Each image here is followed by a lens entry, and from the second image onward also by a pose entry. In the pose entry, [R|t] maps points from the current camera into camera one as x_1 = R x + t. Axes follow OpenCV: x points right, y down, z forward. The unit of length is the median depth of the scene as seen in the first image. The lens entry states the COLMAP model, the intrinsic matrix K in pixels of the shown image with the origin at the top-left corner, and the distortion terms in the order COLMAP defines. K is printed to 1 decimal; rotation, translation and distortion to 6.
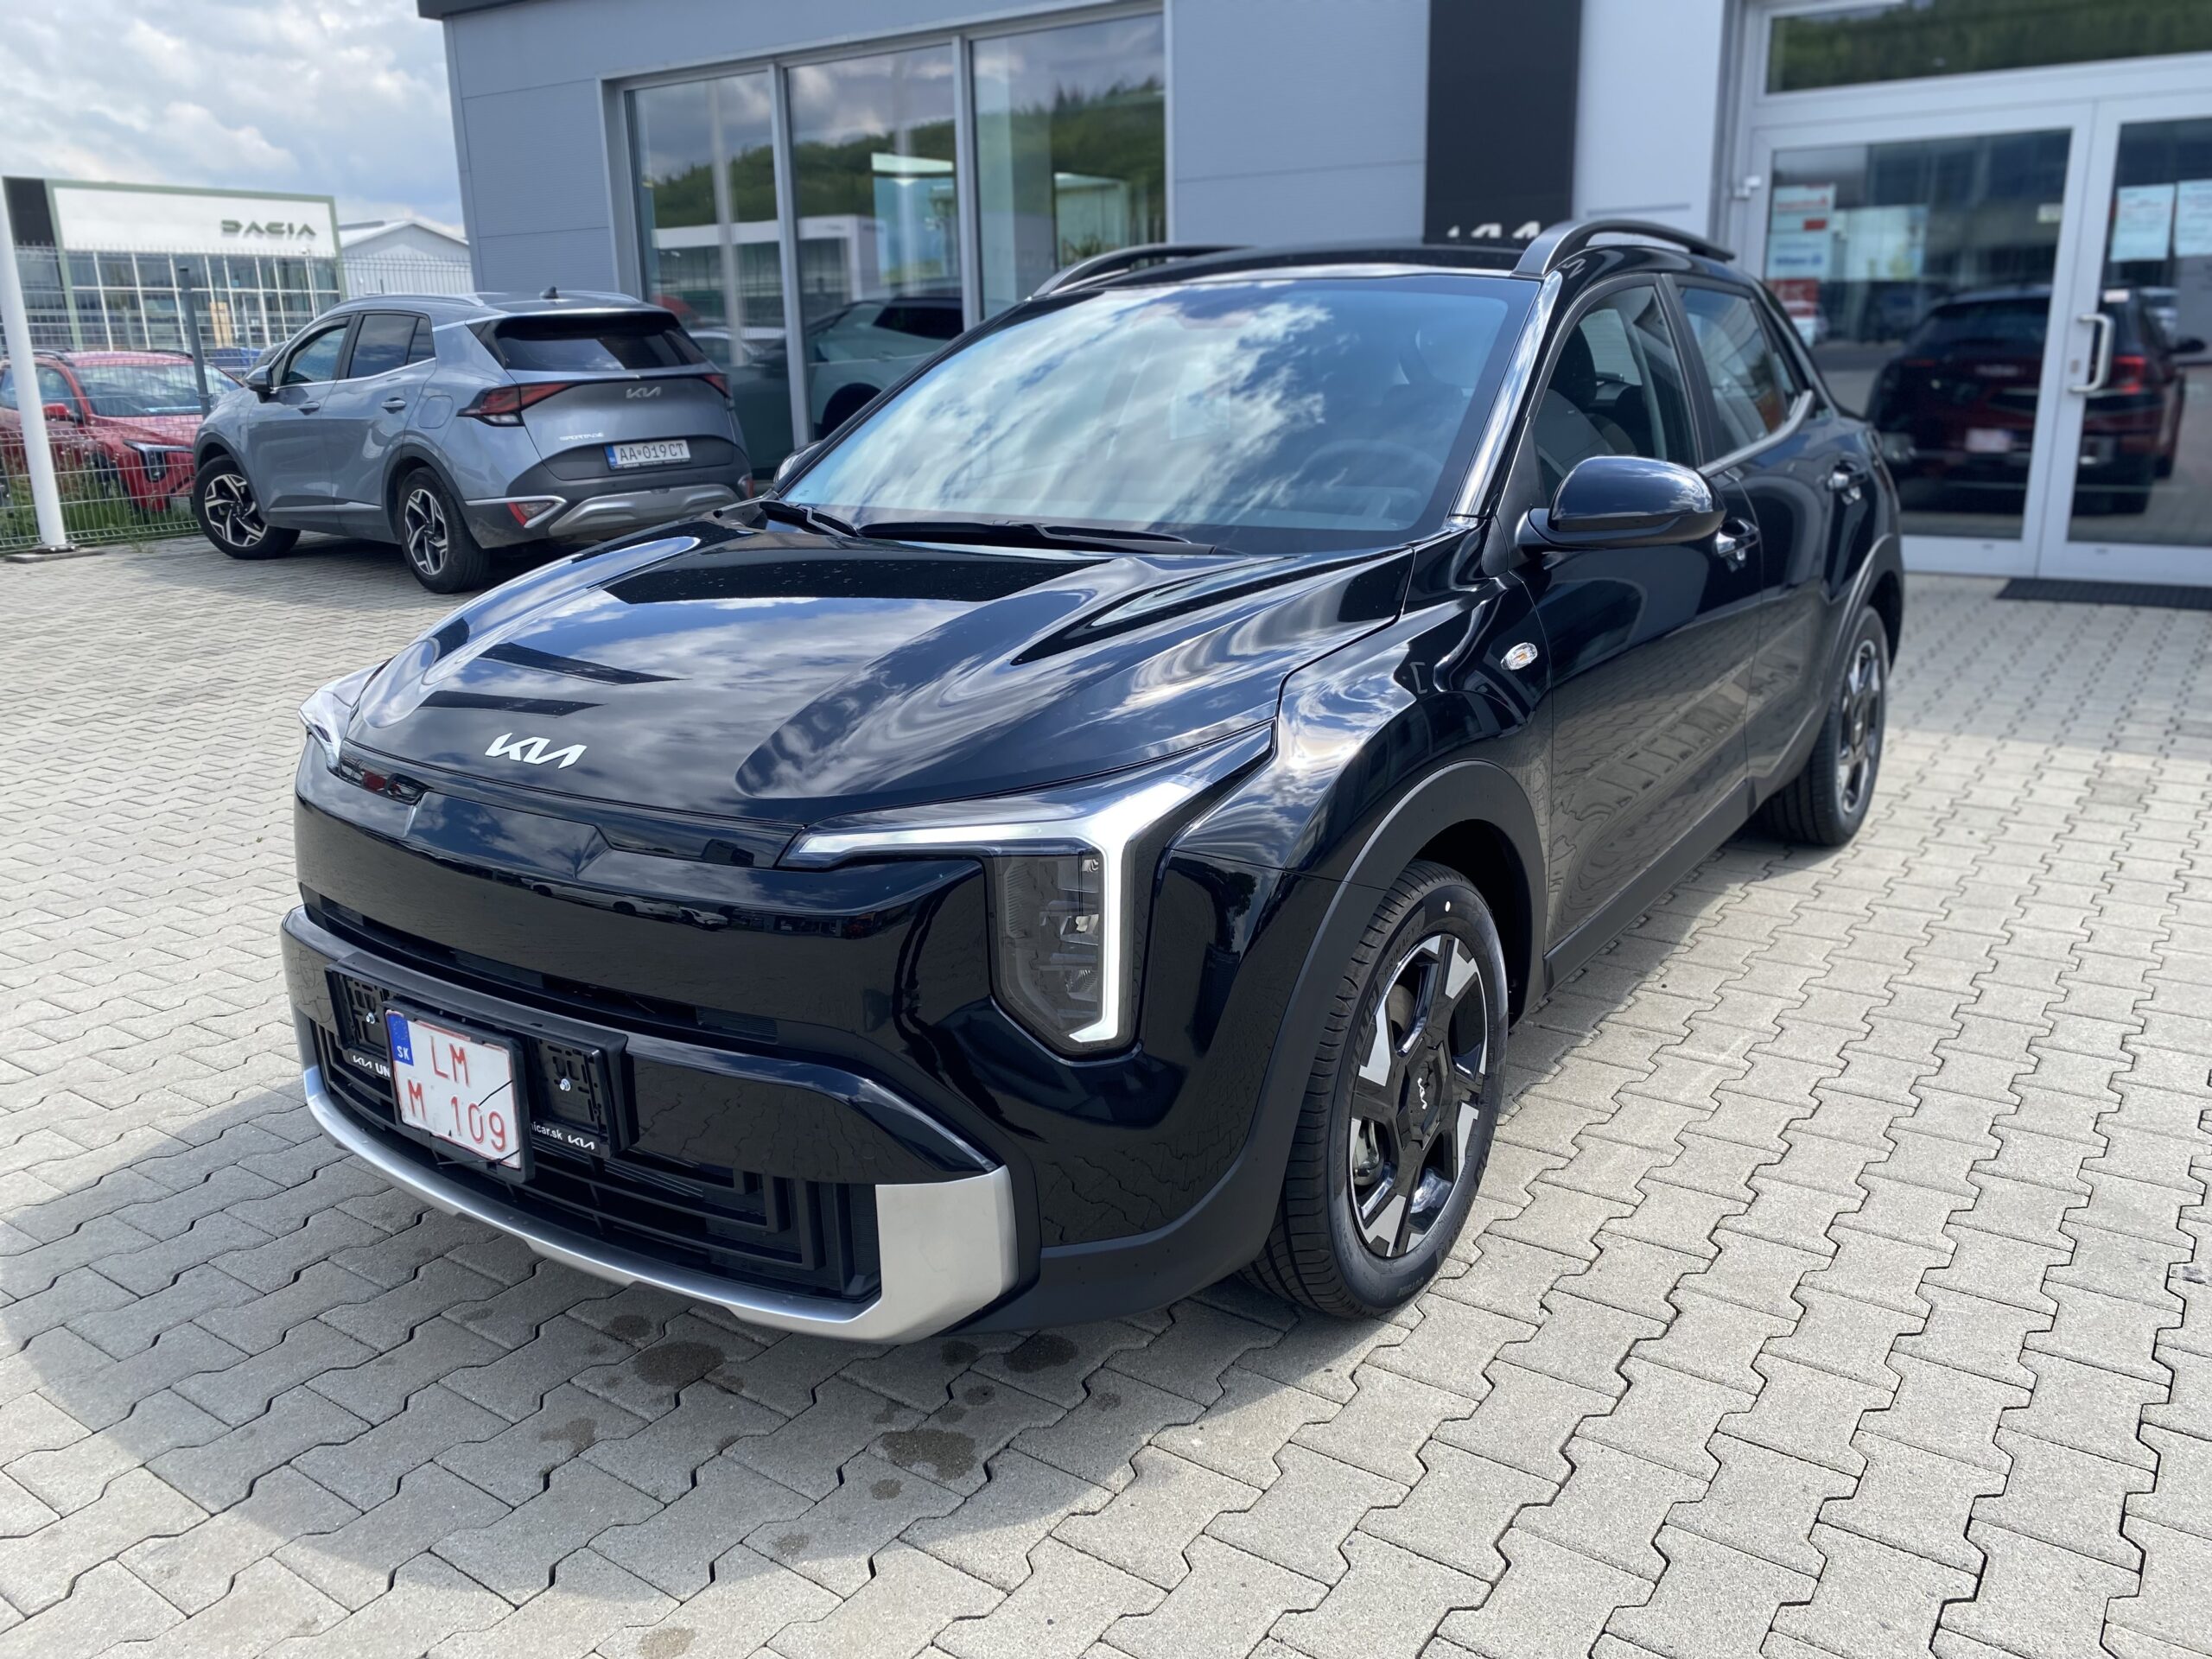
lens RADIAL K [[1708.4, 0, 1123.7], [0, 1708.4, 827.8], [0, 0, 1]] dist [0.007514, 0.007017]
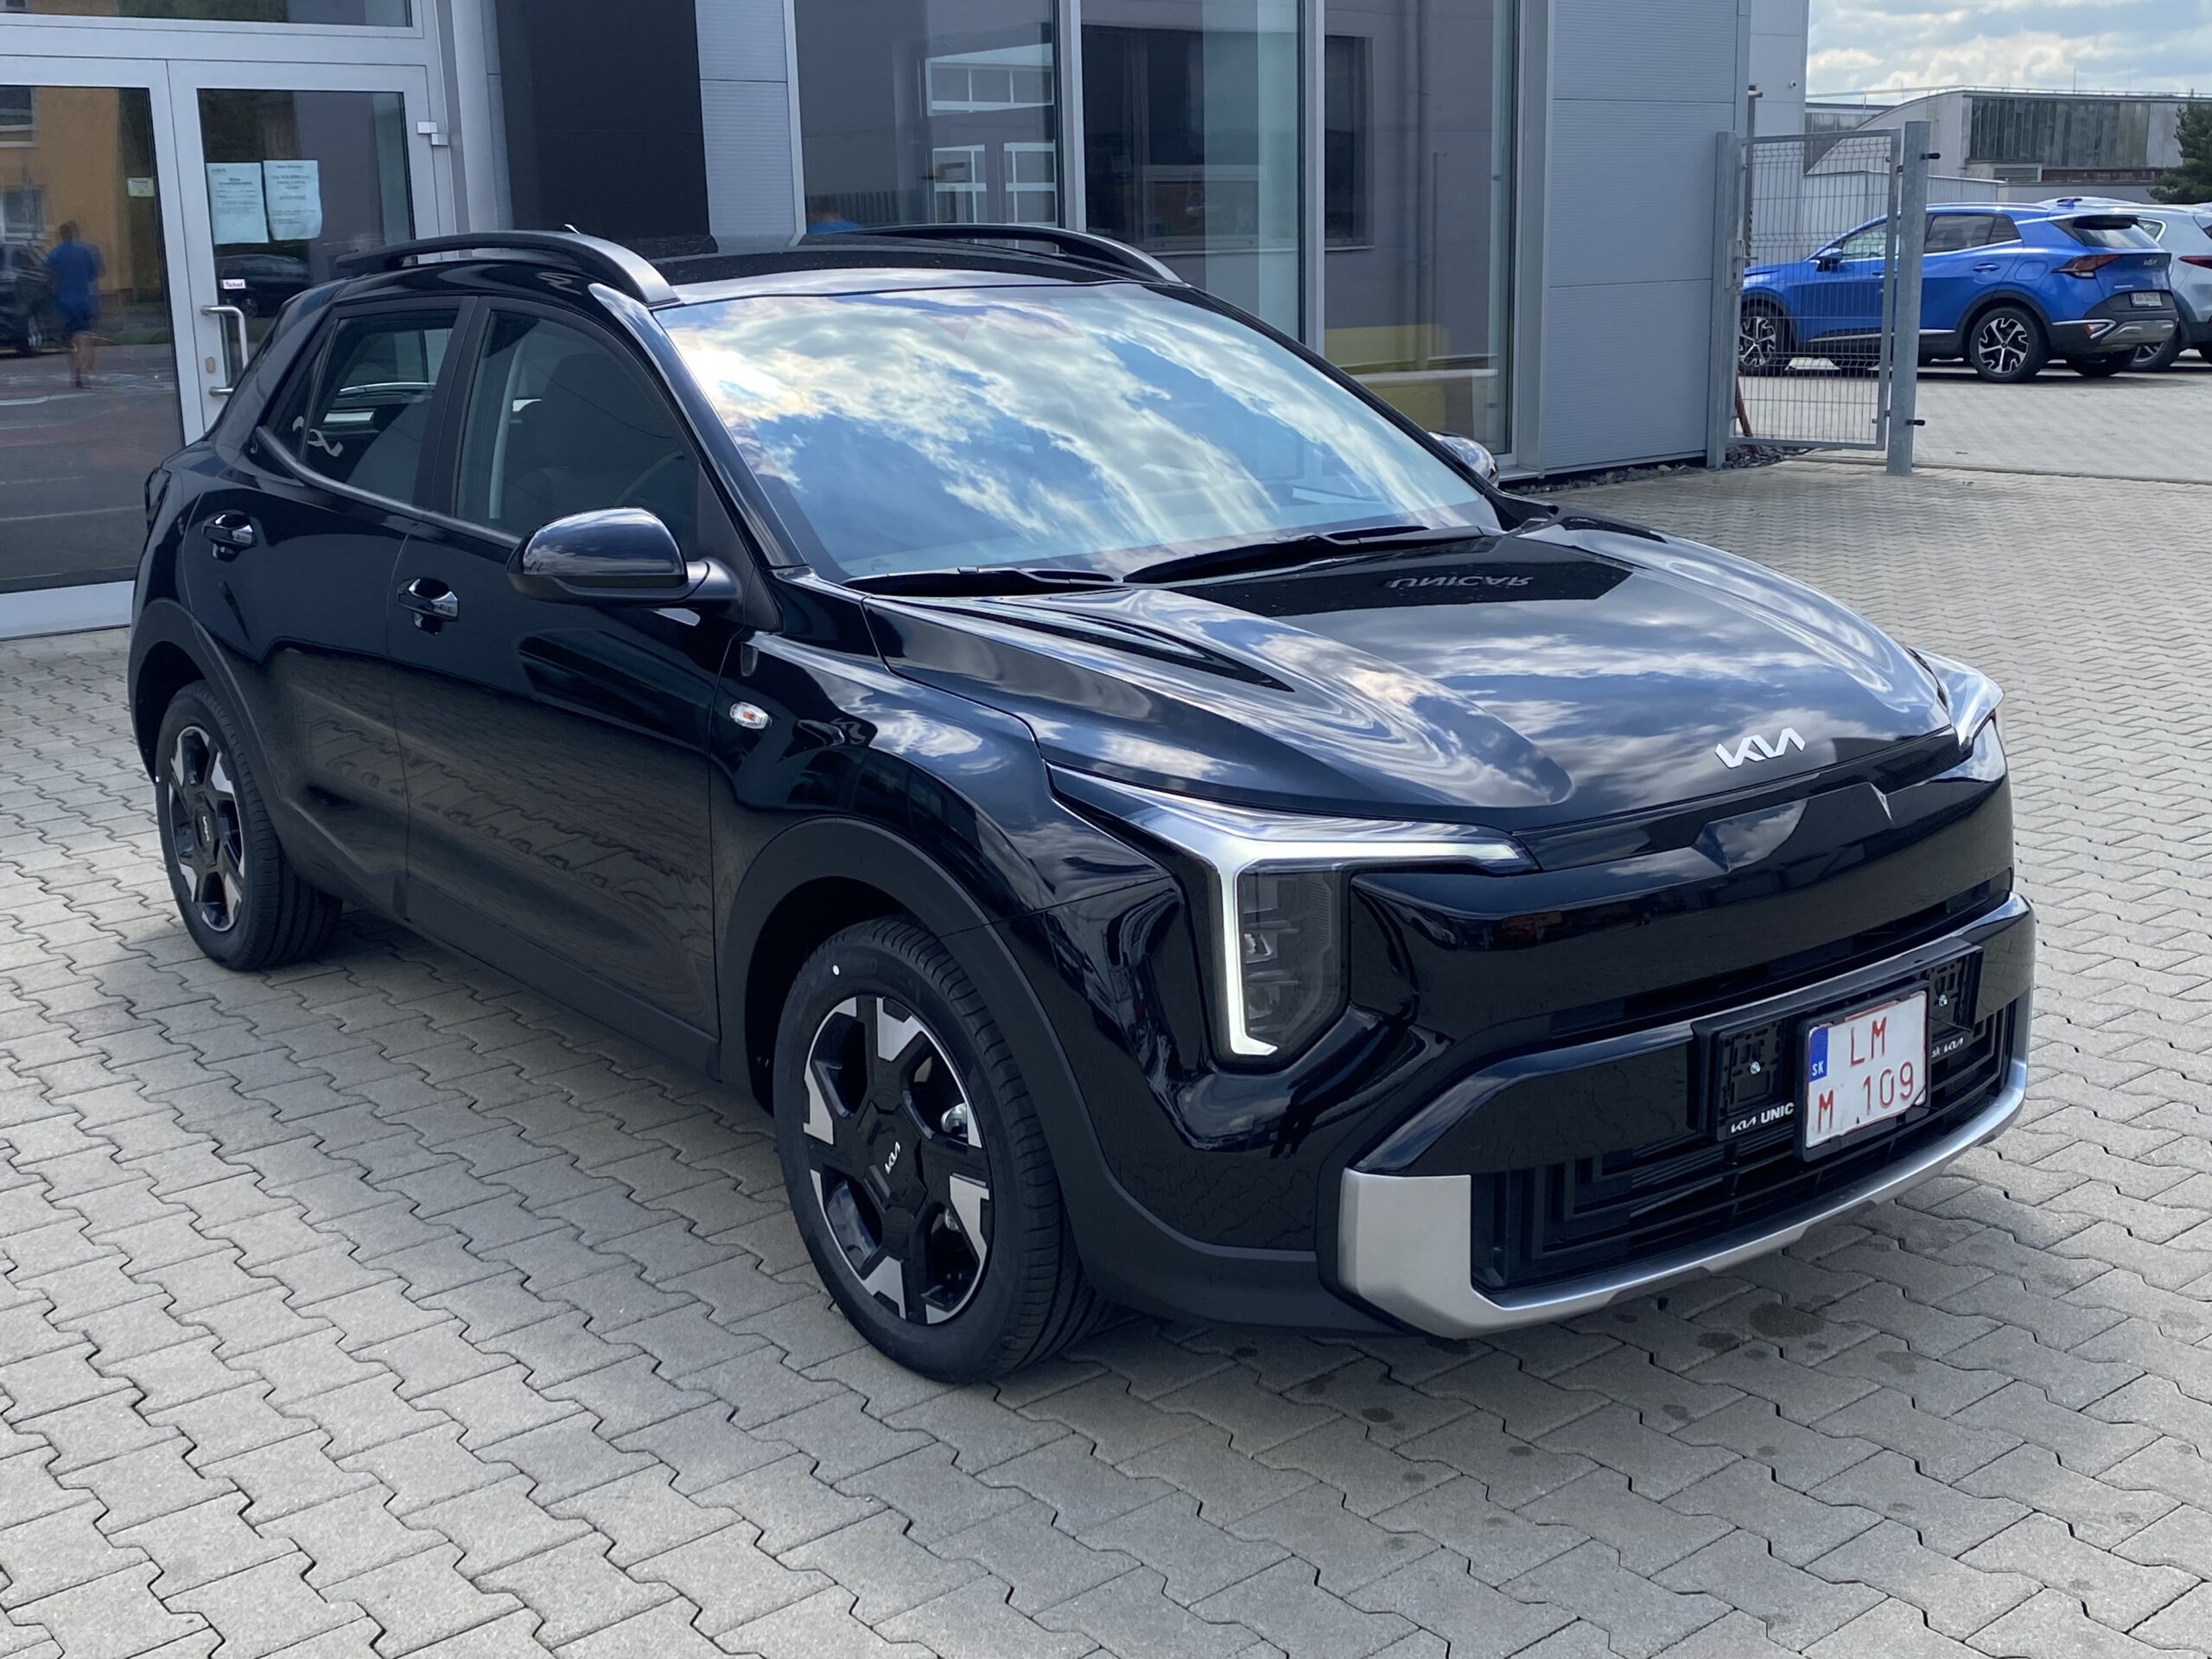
lens RADIAL K [[2430.0, 0, 1106.0], [0, 2430.0, 829.5], [0, 0, 1]] dist [0.063432, -0.000379]
pose [[0.284015, -0.211317, 0.935244, -1.667166], [0.281494, 0.950805, 0.129349, -0.272001], [-0.916568, 0.226528, 0.329527, 0.802376]]
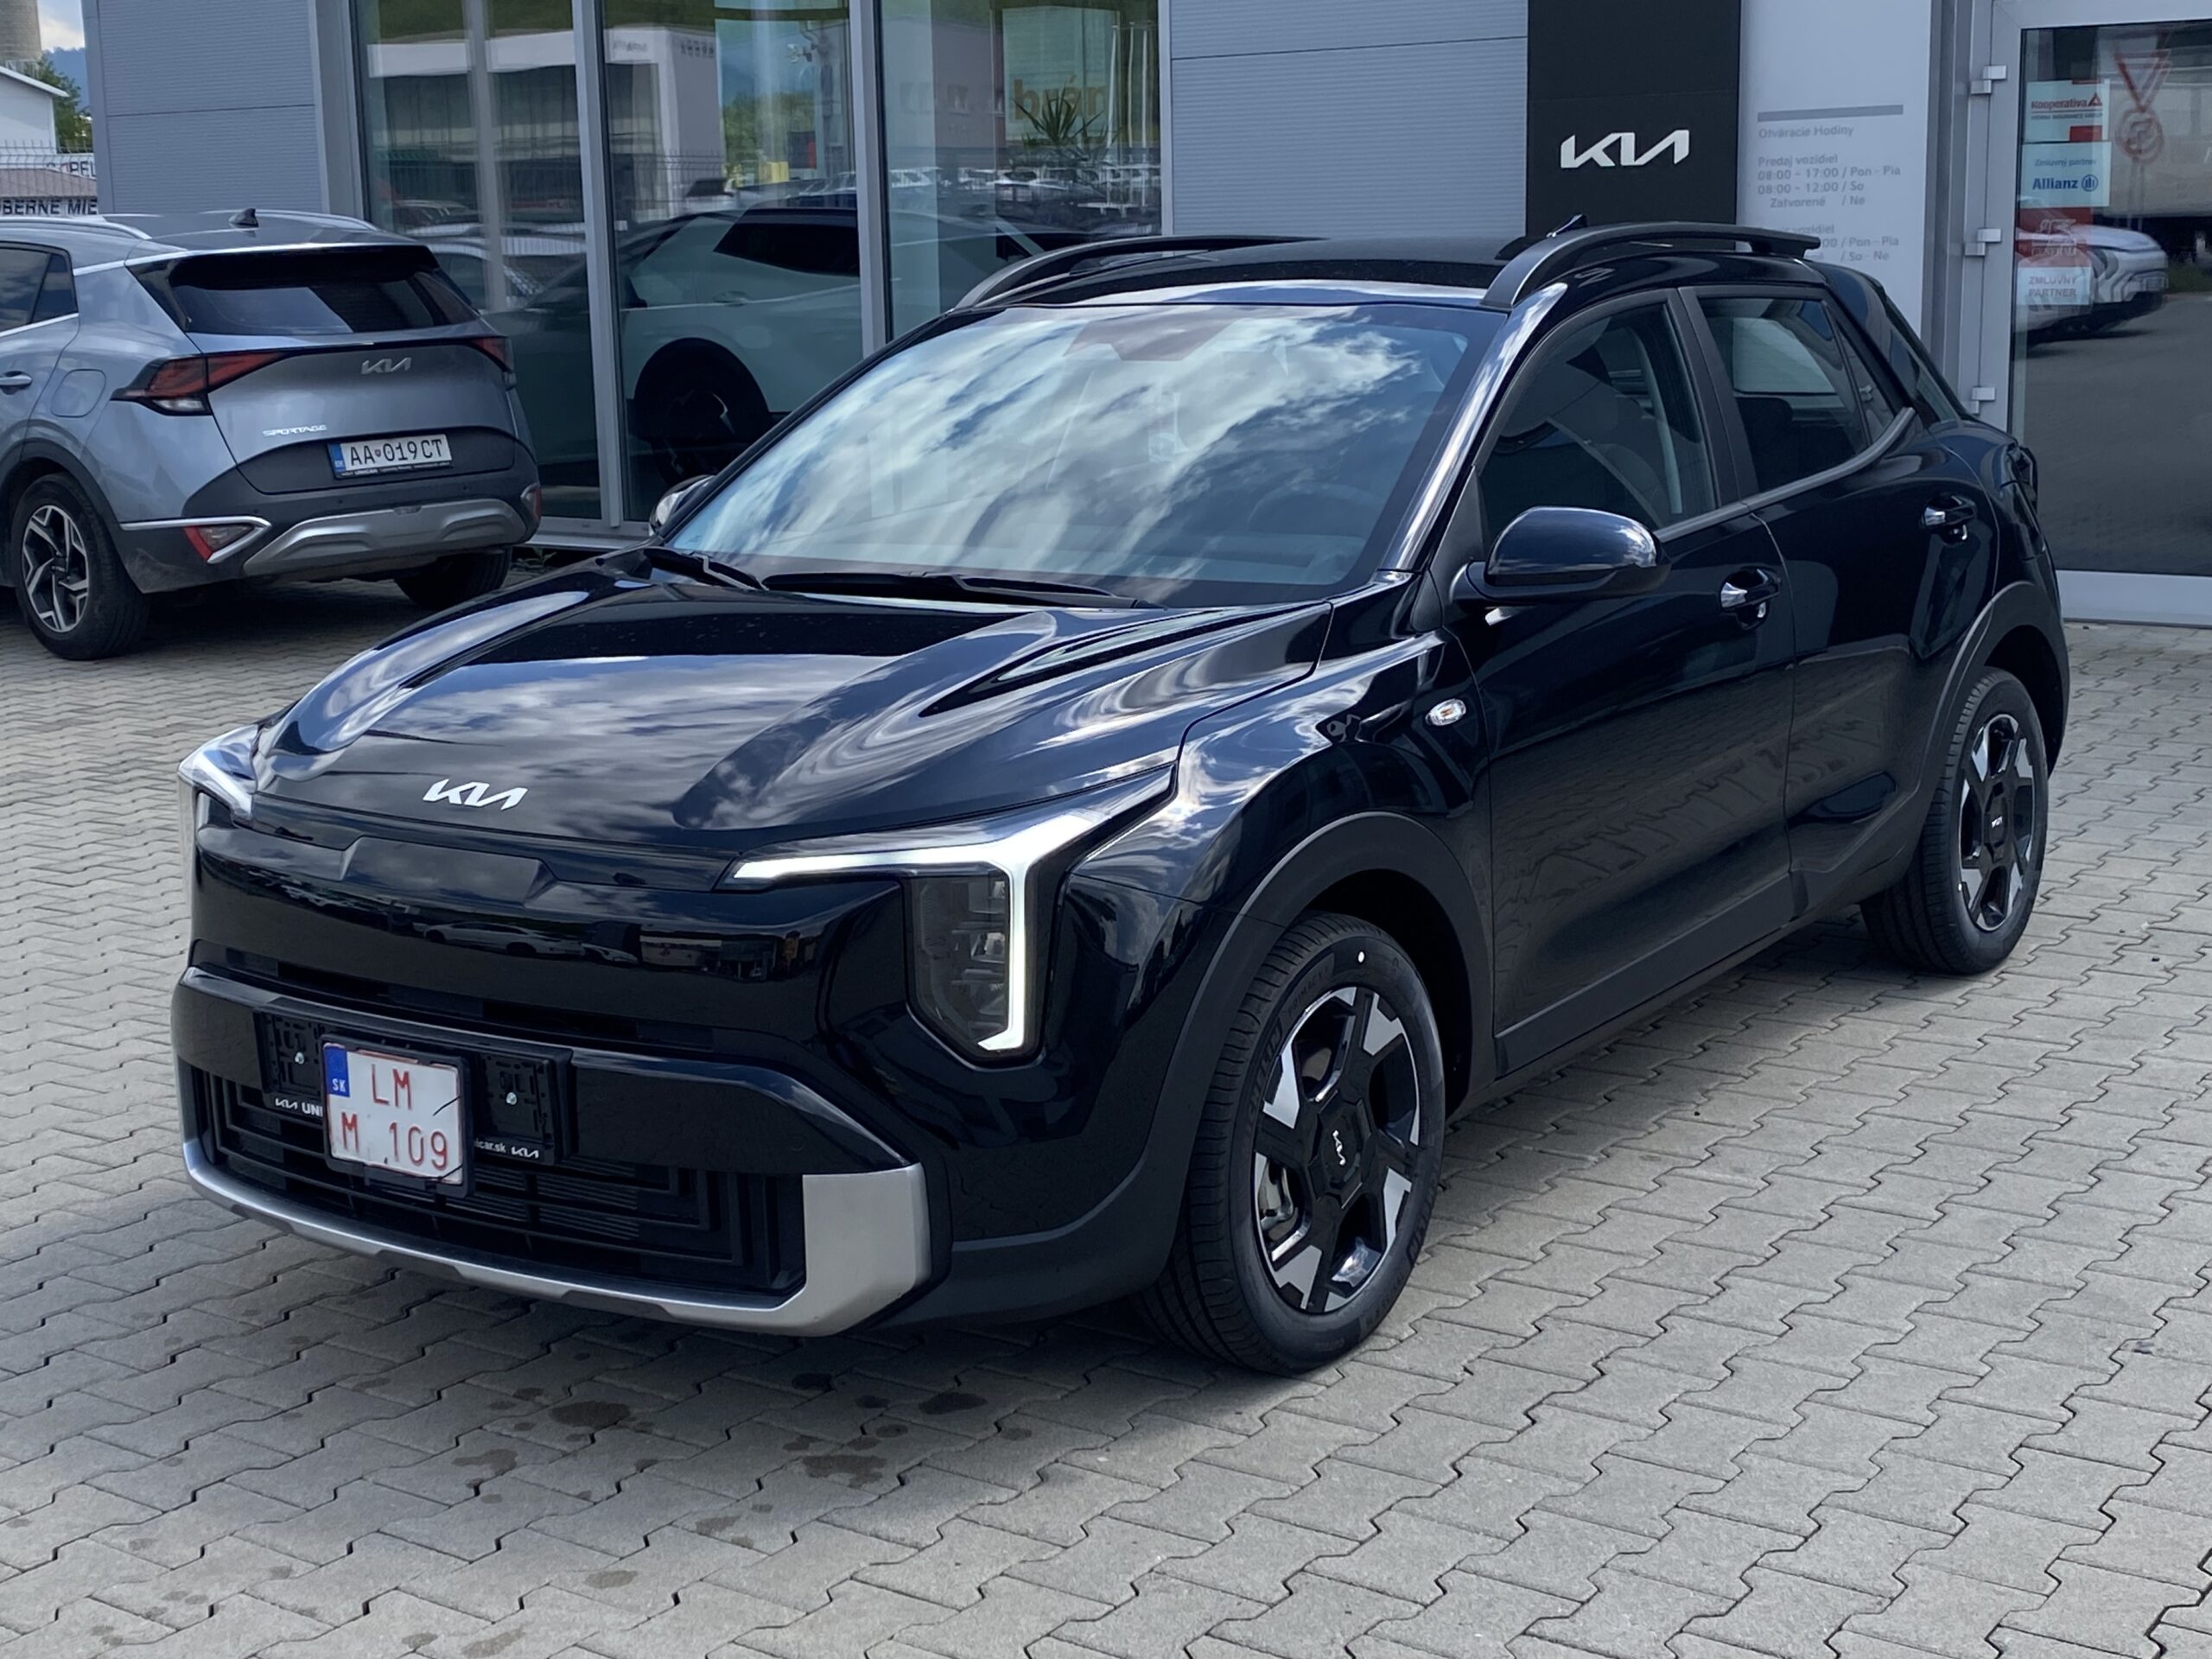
lens RADIAL K [[3120.2, 0, 1106.0], [0, 3120.2, 829.5], [0, 0, 1]] dist [0.036831, 0.023435]
pose [[0.999971, 0.001223, -0.007486, 0.052337], [-0.001852, 0.996412, -0.084613, 0.124335], [0.007356, 0.084624, 0.996386, -0.818090]]
